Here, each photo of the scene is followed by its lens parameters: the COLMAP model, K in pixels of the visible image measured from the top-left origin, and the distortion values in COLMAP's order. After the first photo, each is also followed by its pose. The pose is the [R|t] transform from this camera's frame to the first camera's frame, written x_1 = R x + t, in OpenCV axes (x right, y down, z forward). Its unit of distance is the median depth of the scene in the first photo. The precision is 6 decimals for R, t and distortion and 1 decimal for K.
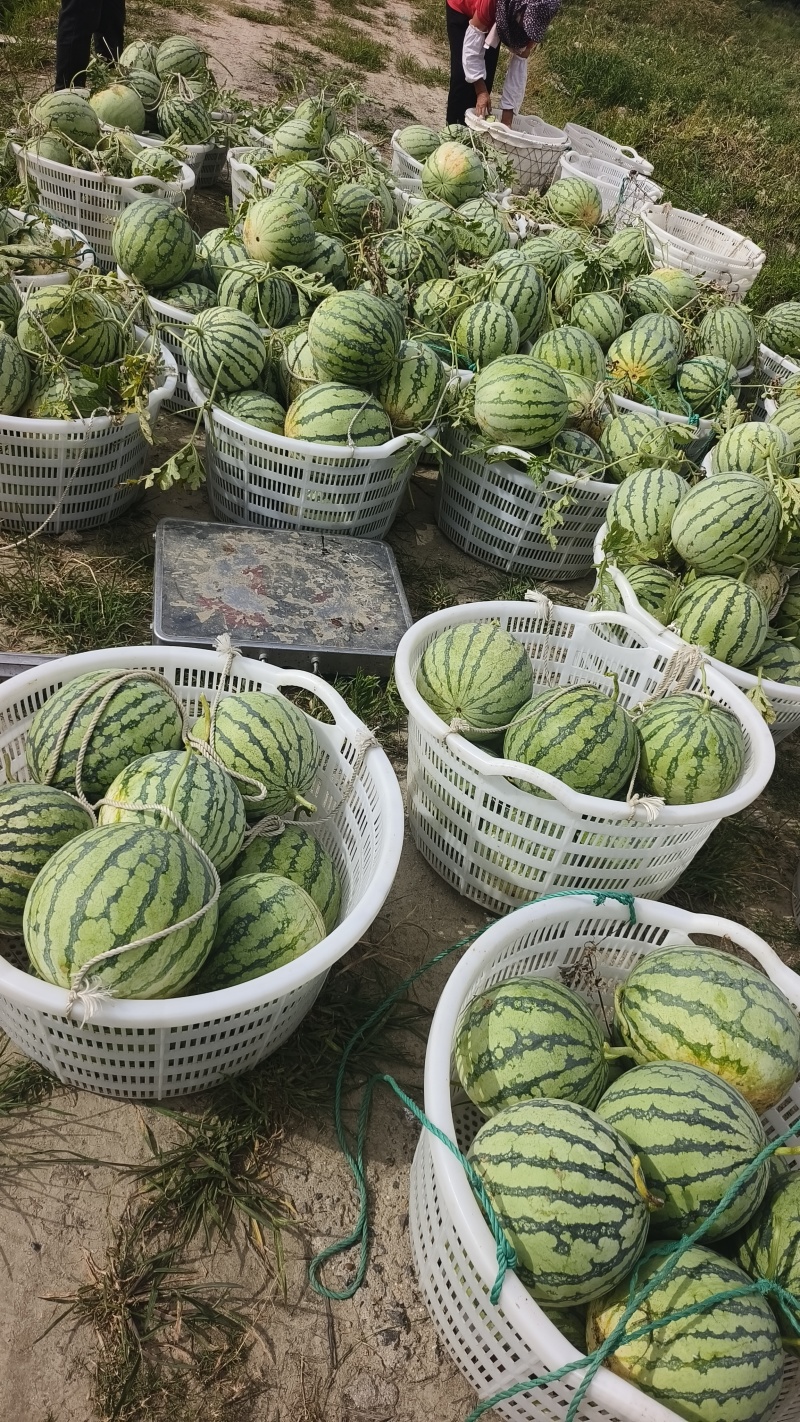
lens RADIAL K [[887.1, 0, 400.0], [0, 887.1, 711.0], [0, 0, 1]] dist [-0.016046, 0.047898]
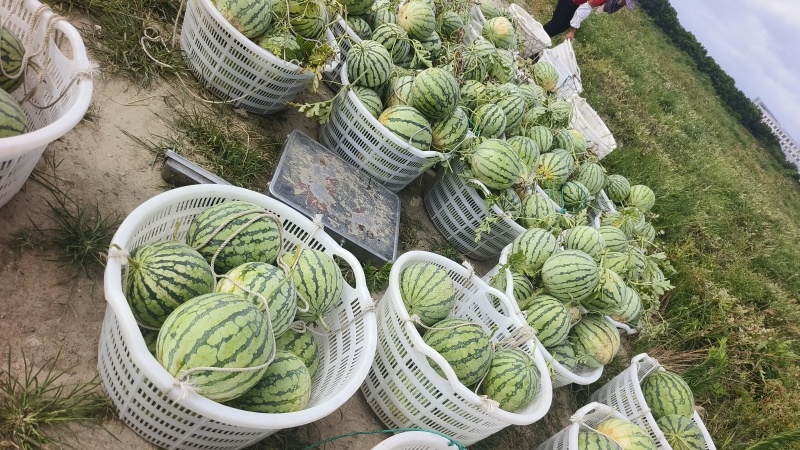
lens RADIAL K [[499.1, 0, 402.5], [0, 499.1, 249.4], [0, 0, 1]] dist [-0.016046, 0.047898]
pose [[0.886061, 0.447537, 0.120860, -0.105752], [-0.438372, 0.893705, -0.095502, -0.001247], [-0.150754, 0.031639, 0.988065, -0.005643]]
